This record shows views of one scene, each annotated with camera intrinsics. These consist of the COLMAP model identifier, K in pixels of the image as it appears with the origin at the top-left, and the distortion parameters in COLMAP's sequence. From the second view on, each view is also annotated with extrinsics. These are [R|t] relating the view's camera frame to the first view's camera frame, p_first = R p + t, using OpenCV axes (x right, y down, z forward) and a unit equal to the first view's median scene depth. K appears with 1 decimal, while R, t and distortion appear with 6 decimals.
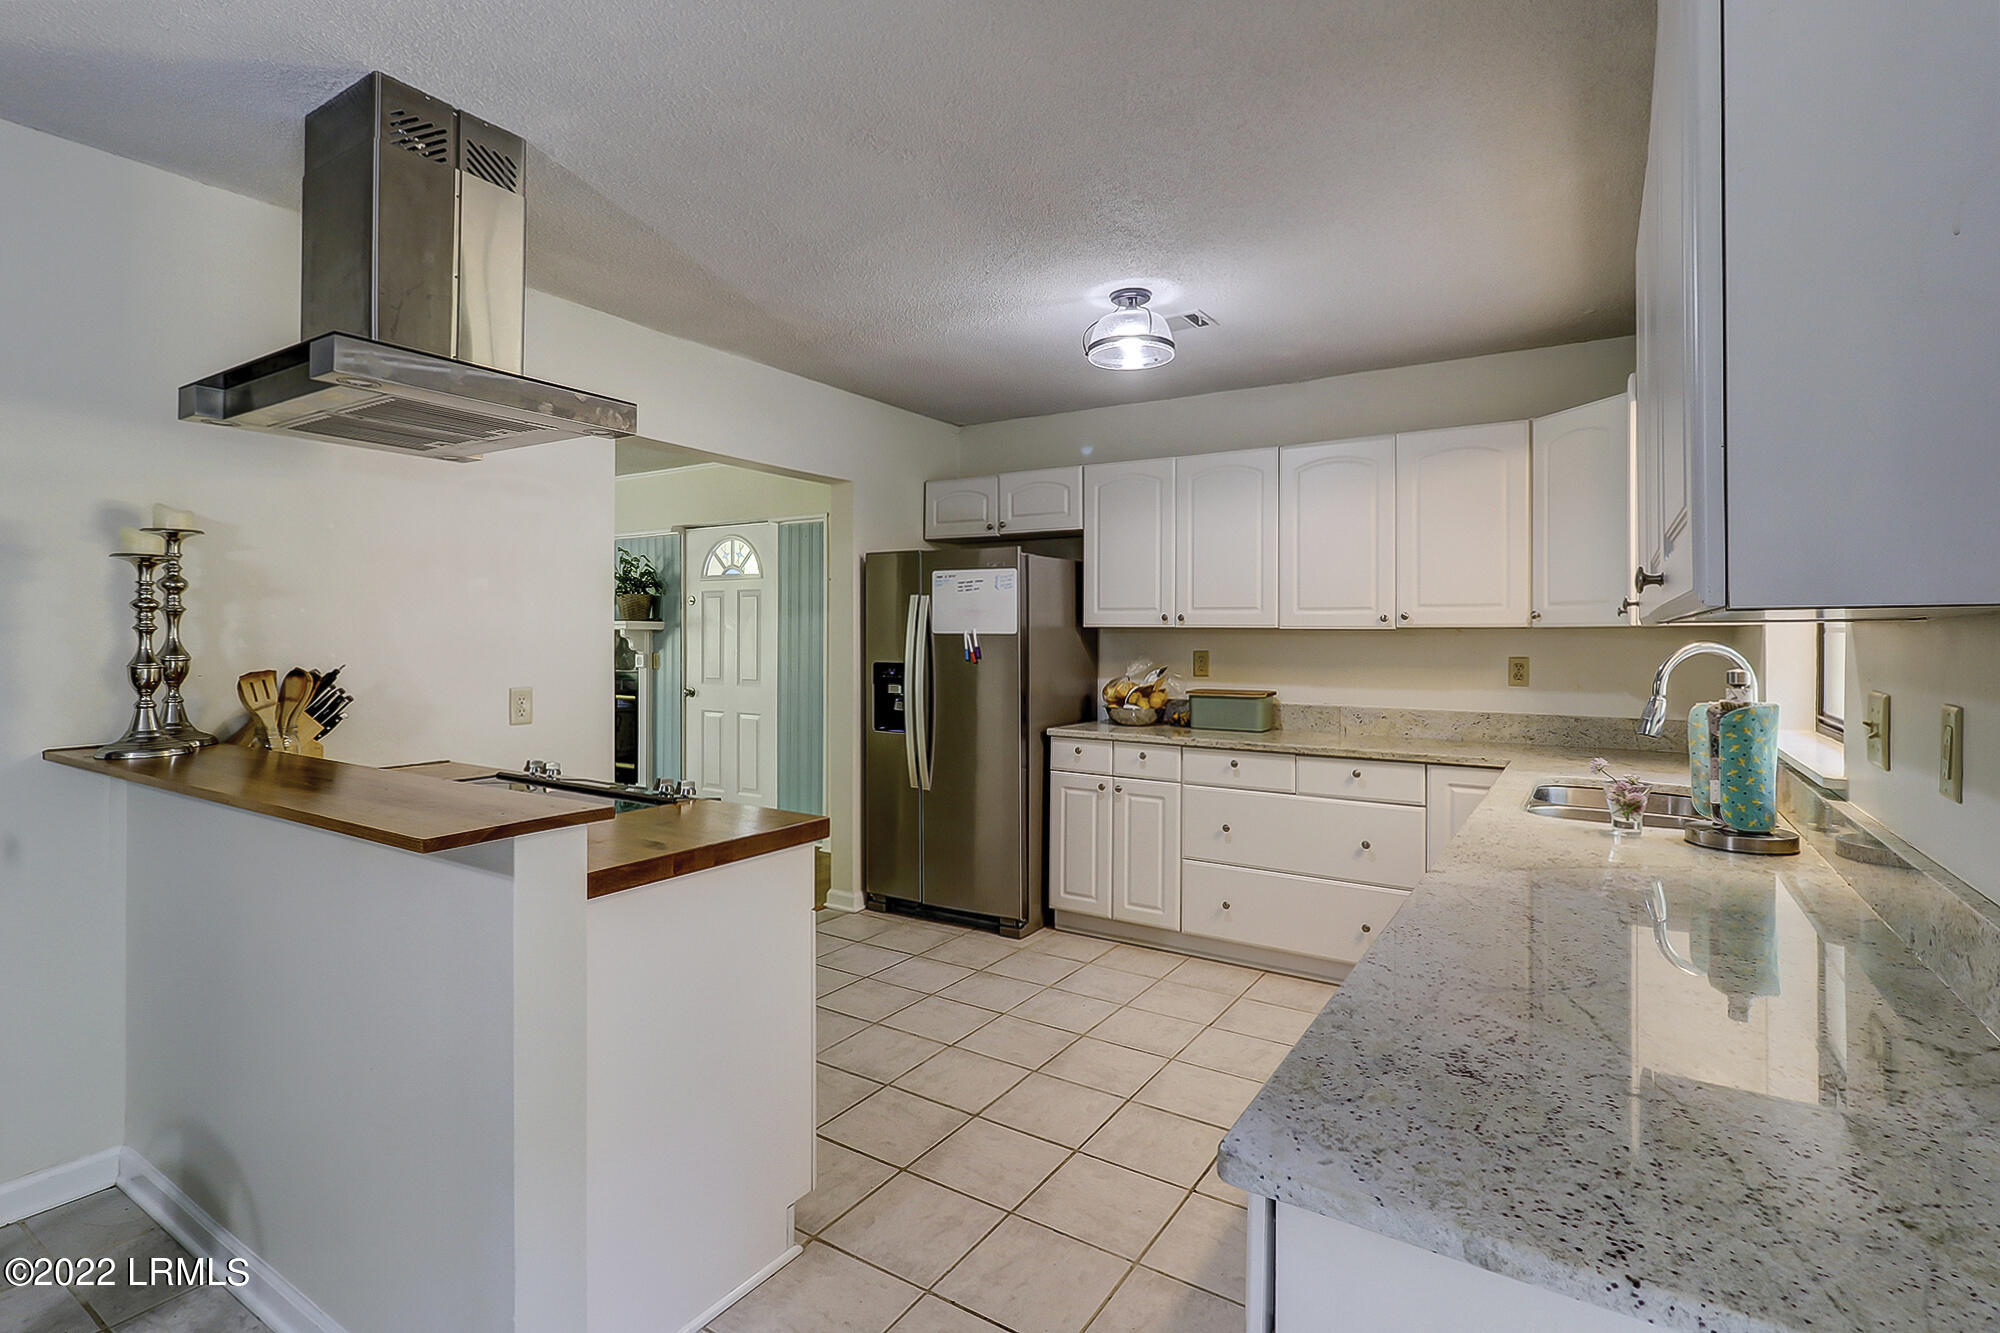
lens RADIAL K [[940.1, 0, 1005.8], [0, 940.1, 633.5], [0, 0, 1]] dist [0.002922, -0.000118]
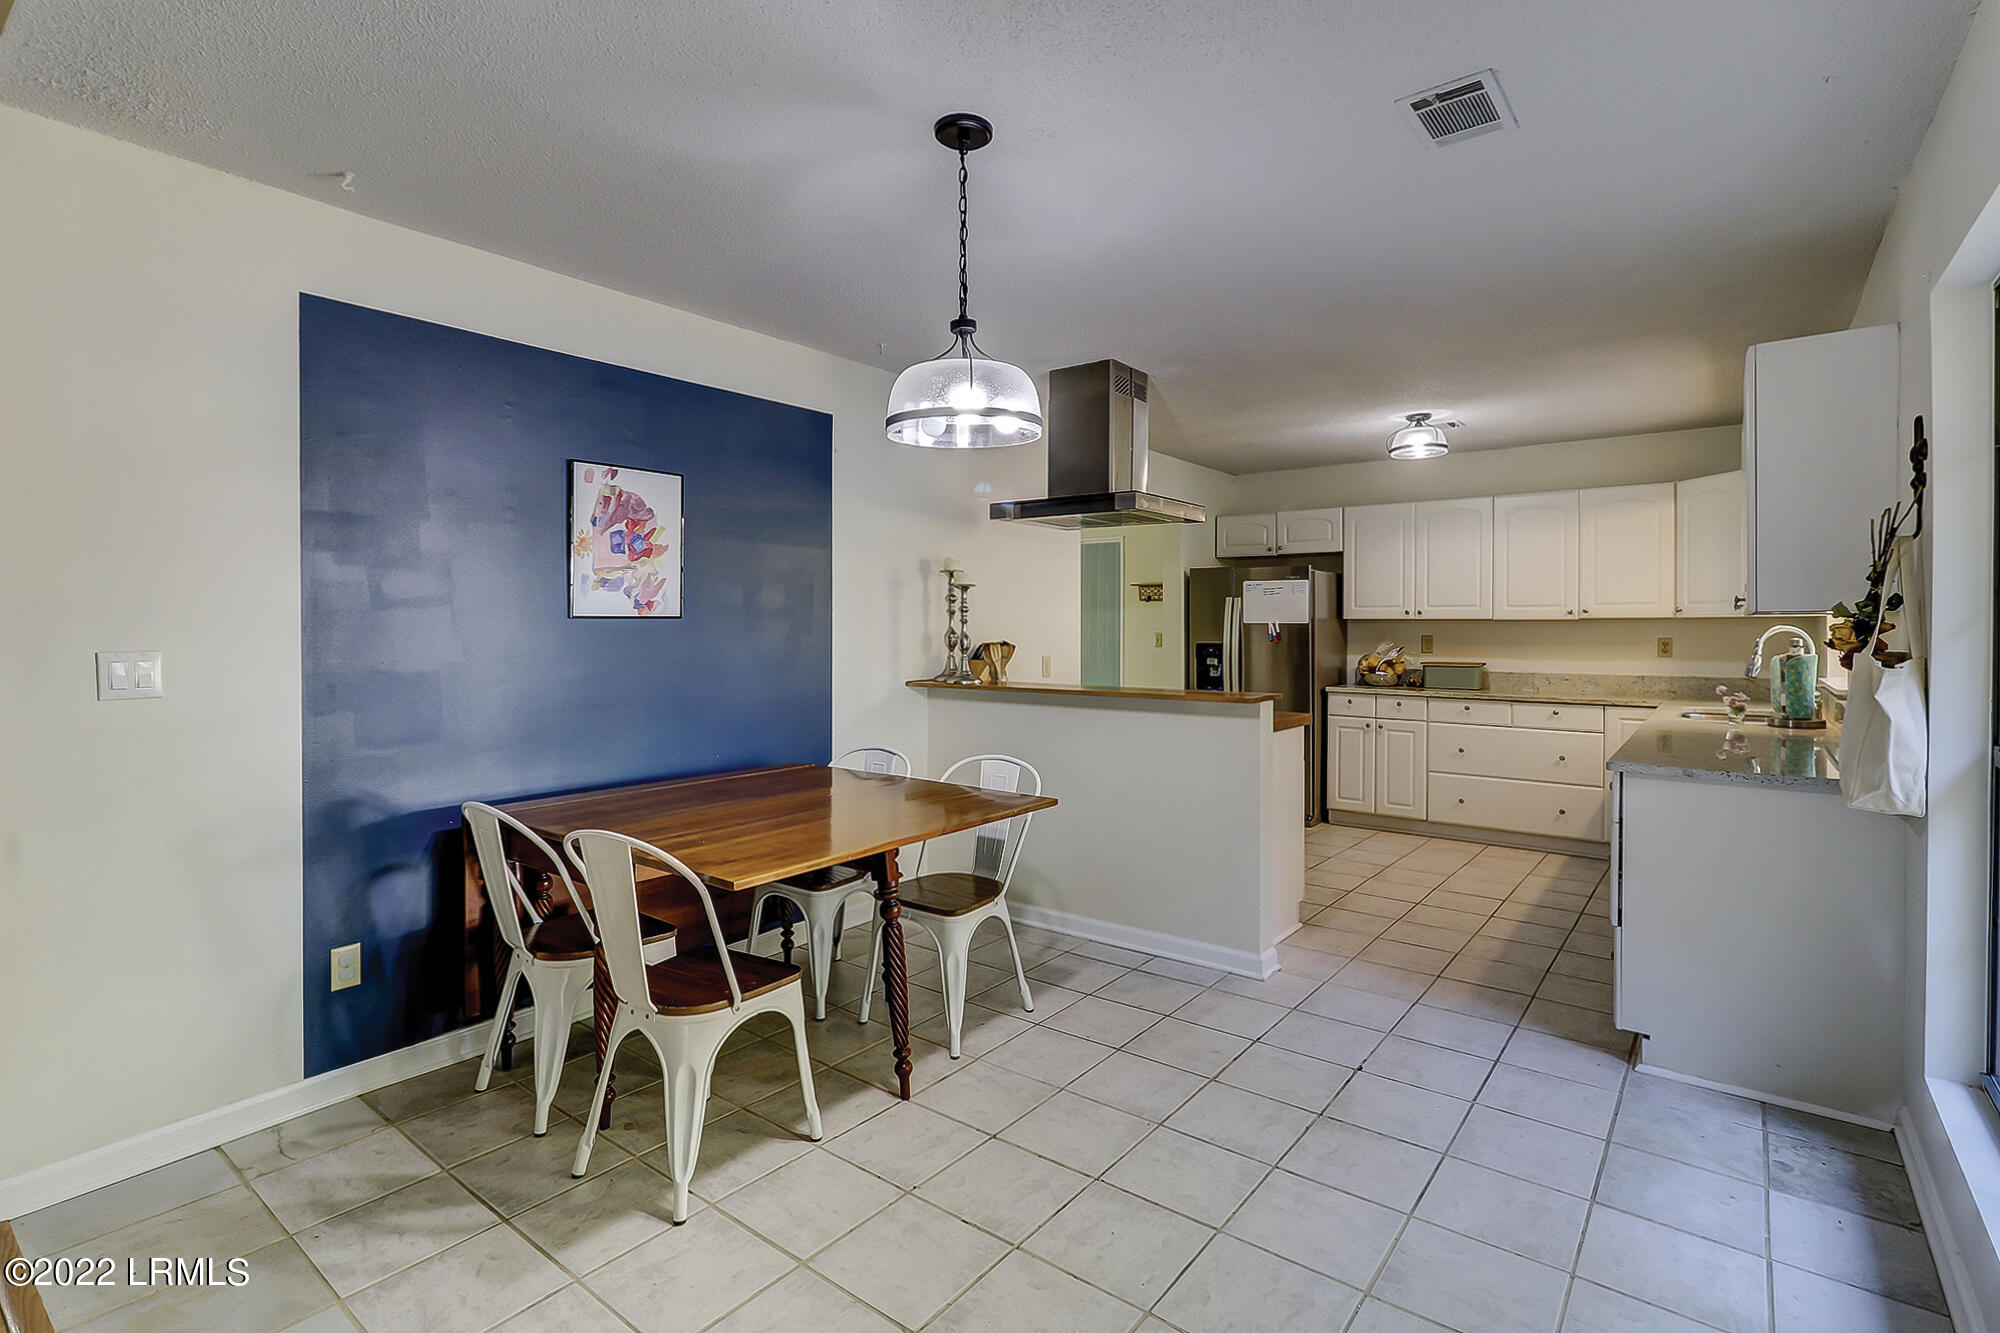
lens RADIAL K [[940.1, 0, 1005.8], [0, 940.1, 633.5], [0, 0, 1]] dist [0.002922, -0.000118]
pose [[0.995995, -0.001511, -0.089399, -0.347736], [0.002131, 0.999974, 0.006843, 0.005330], [0.089386, -0.007006, 0.995972, -0.556562]]
